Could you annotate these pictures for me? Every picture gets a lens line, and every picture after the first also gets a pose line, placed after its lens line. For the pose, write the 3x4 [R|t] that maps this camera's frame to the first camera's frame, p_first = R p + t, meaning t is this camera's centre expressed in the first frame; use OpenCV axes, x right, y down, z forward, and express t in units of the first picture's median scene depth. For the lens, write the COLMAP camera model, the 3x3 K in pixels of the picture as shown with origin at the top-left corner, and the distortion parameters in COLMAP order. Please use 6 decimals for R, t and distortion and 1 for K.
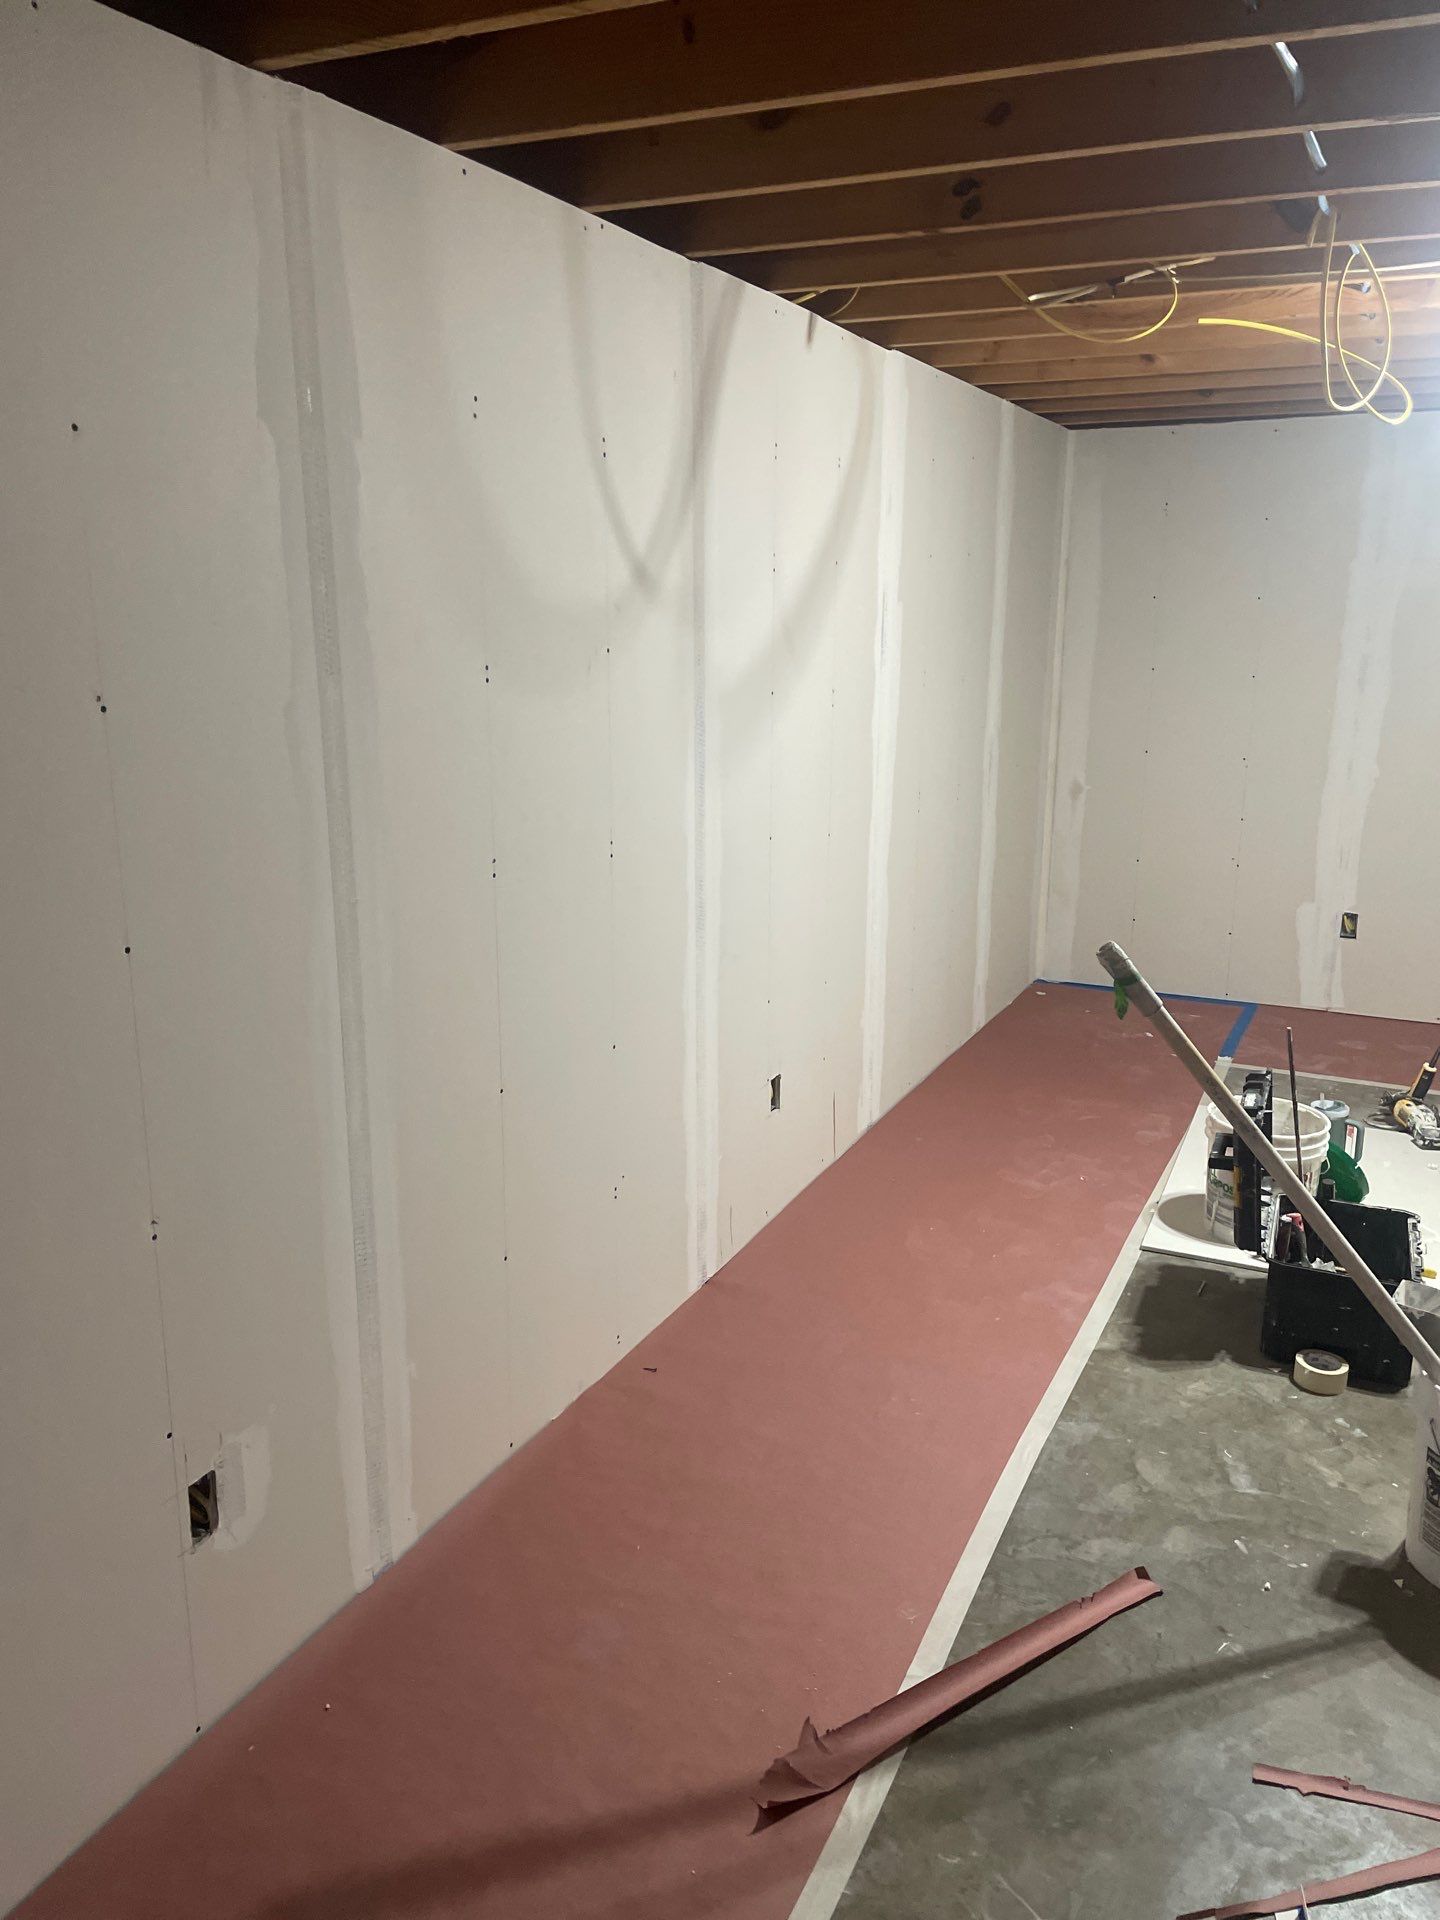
lens RADIAL K [[1390.5, 0, 720.0], [0, 1390.5, 960.0], [0, 0, 1]] dist [0.076337, -0.111136]
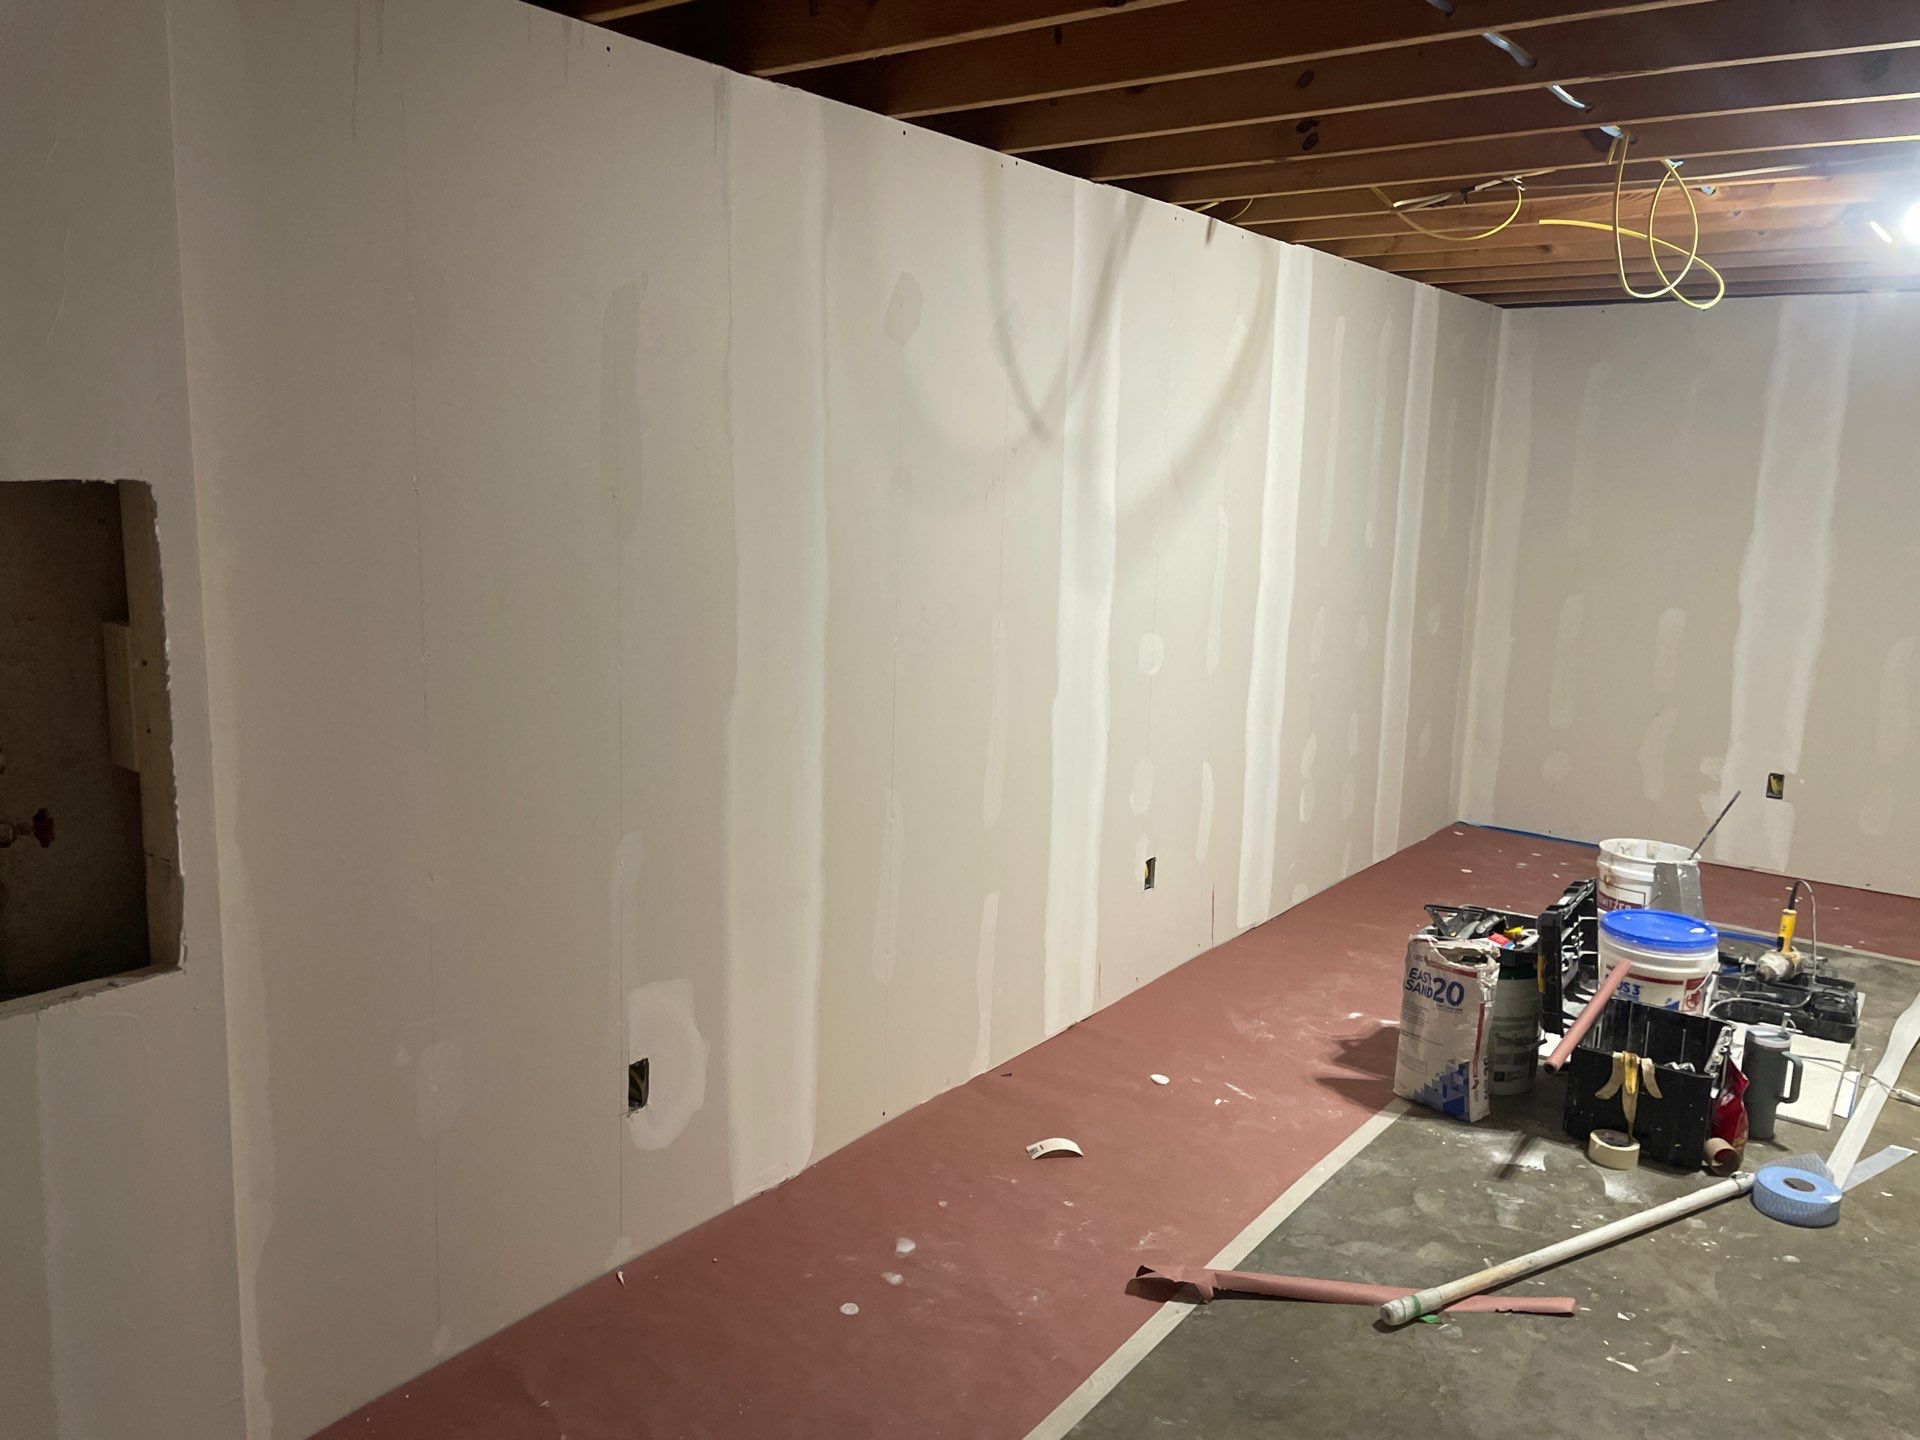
lens RADIAL K [[1442.8, 0, 960.0], [0, 1442.8, 720.0], [0, 0, 1]] dist [0.063499, -0.124442]
pose [[0.977722, 0.055189, -0.202519, 0.140283], [-0.071603, 0.994637, -0.074637, 0.081534], [0.197313, 0.087475, 0.976430, -0.236819]]
